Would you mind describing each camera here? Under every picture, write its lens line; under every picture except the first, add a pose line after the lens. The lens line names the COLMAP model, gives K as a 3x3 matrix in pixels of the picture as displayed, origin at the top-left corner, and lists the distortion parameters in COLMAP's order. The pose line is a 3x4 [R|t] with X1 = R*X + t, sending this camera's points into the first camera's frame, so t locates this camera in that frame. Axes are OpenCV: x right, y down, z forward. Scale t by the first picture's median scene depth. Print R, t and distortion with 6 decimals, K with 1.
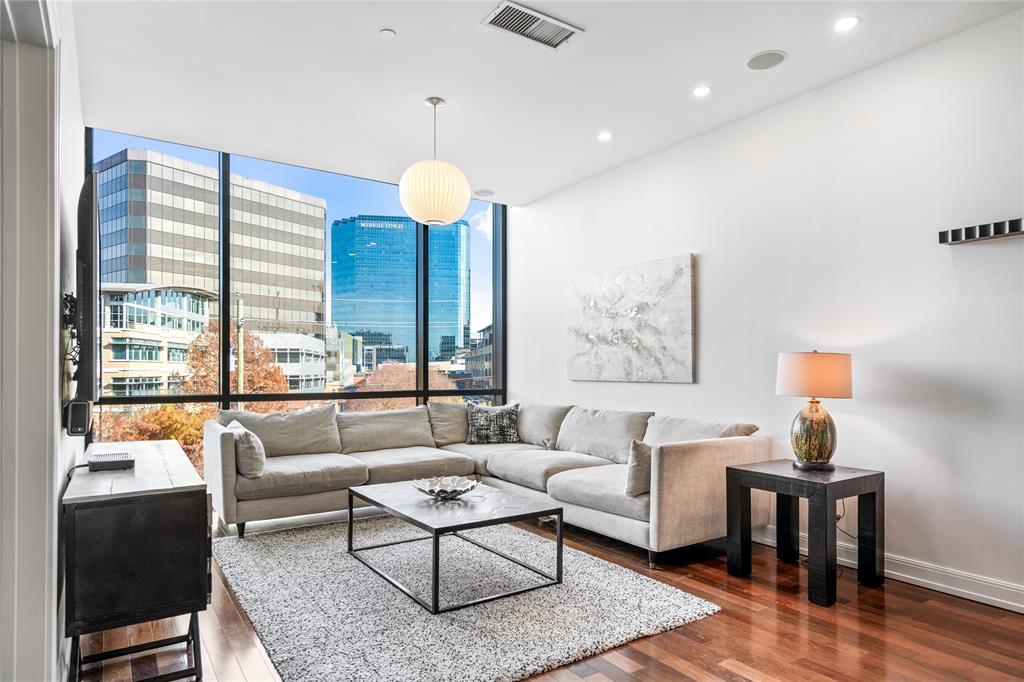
lens RADIAL K [[599.9, 0, 508.5], [0, 599.9, 367.0], [0, 0, 1]] dist [0.002077, 0.001134]
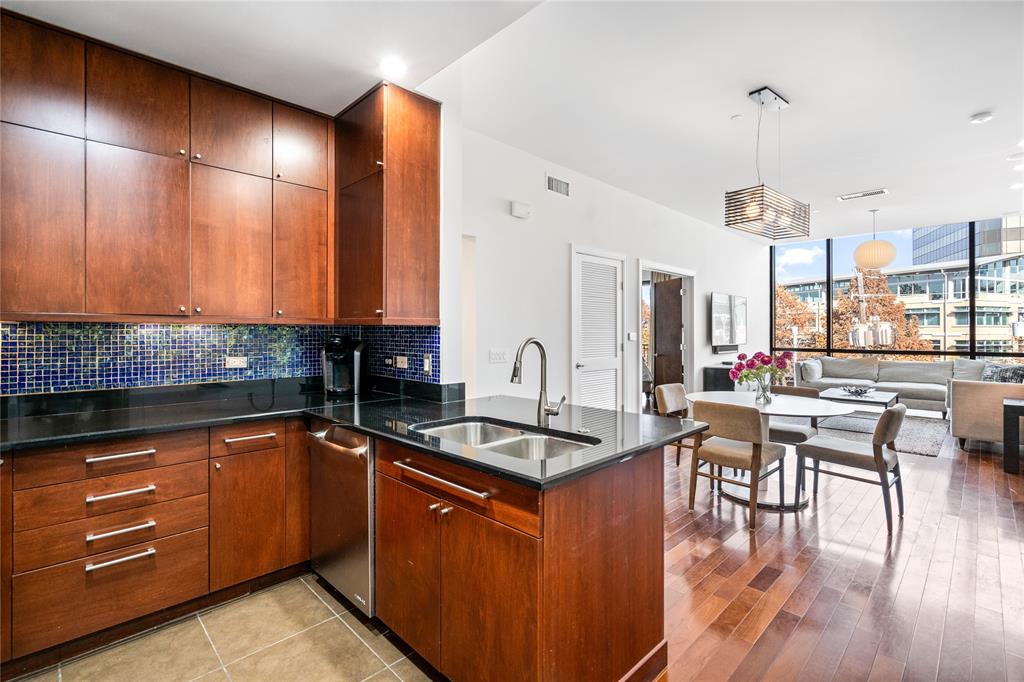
lens RADIAL K [[469.0, 0, 514.3], [0, 469.0, 333.5], [0, 0, 1]] dist [0.002297, 0.000553]
pose [[0.189269, -0.000695, -0.981925, 0.166524], [0.006138, 0.999981, 0.000476, -0.002983], [0.981906, -0.006117, 0.189269, -0.073210]]
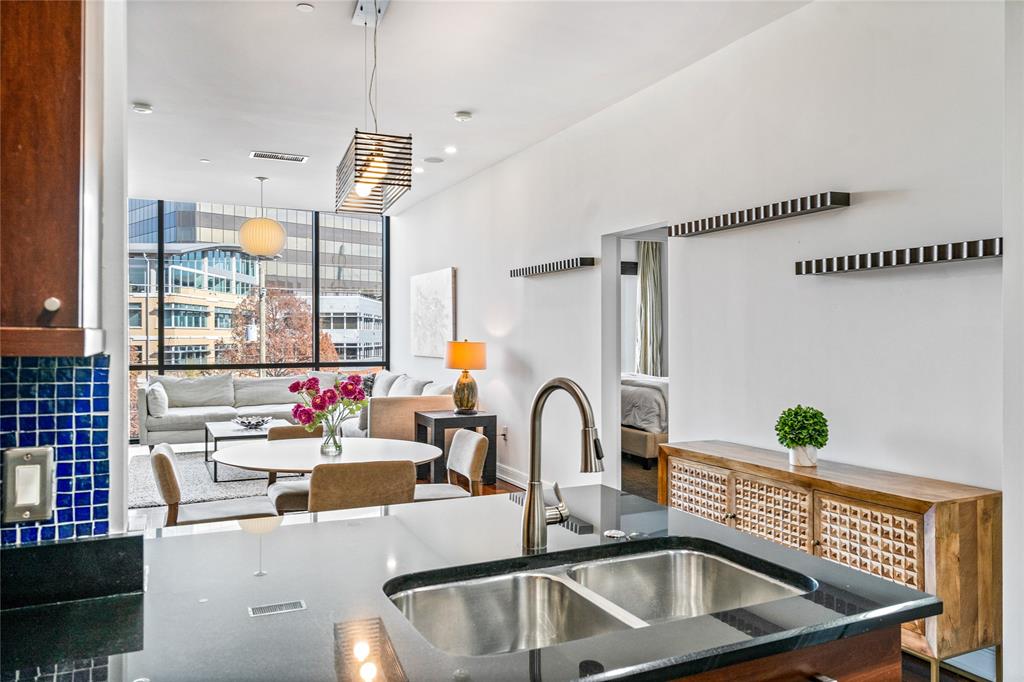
lens RADIAL K [[743.4, 0, 515.4], [0, 743.4, 338.0], [0, 0, 1]] dist [0.004025, 0.000119]
pose [[0.988908, 0.000643, -0.148531, 0.108762], [0.000518, 0.999970, 0.007779, -0.005511], [0.148532, -0.007770, 0.988877, -0.109210]]
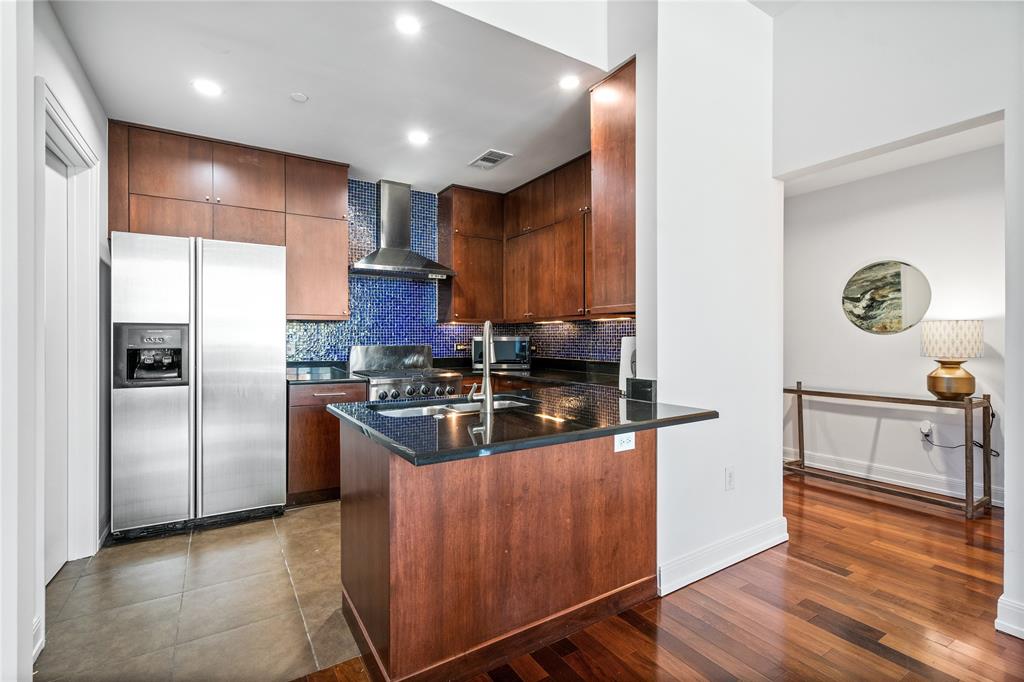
lens RADIAL K [[466.2, 0, 508.8], [0, 466.2, 339.5], [0, 0, 1]] dist [0.000919, 0.000361]
pose [[-0.999364, -0.002080, 0.035600, 0.097339], [-0.002122, 0.999997, -0.001137, 0.000153], [-0.035598, -0.001211, -0.999365, 0.004933]]
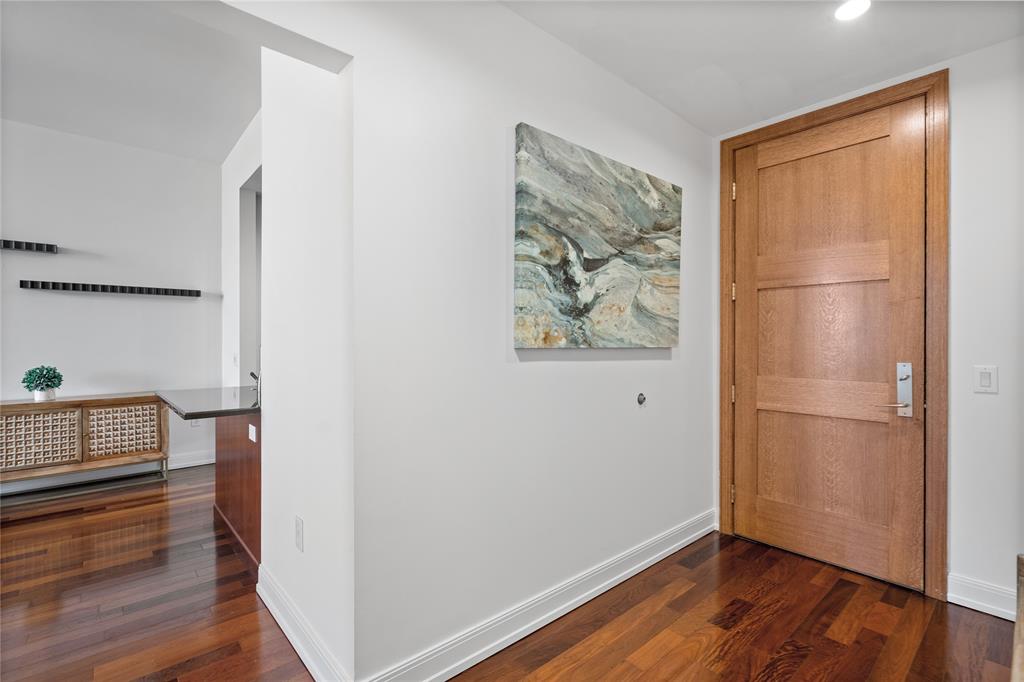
lens RADIAL K [[467.1, 0, 509.0], [0, 467.1, 337.1], [0, 0, 1]] dist [-0.000605, 0.000451]
pose [[-0.118725, 0.004449, 0.992917, -0.001098], [-0.003957, 0.999980, -0.004953, -0.001644], [-0.992919, -0.004517, -0.118705, -0.096705]]
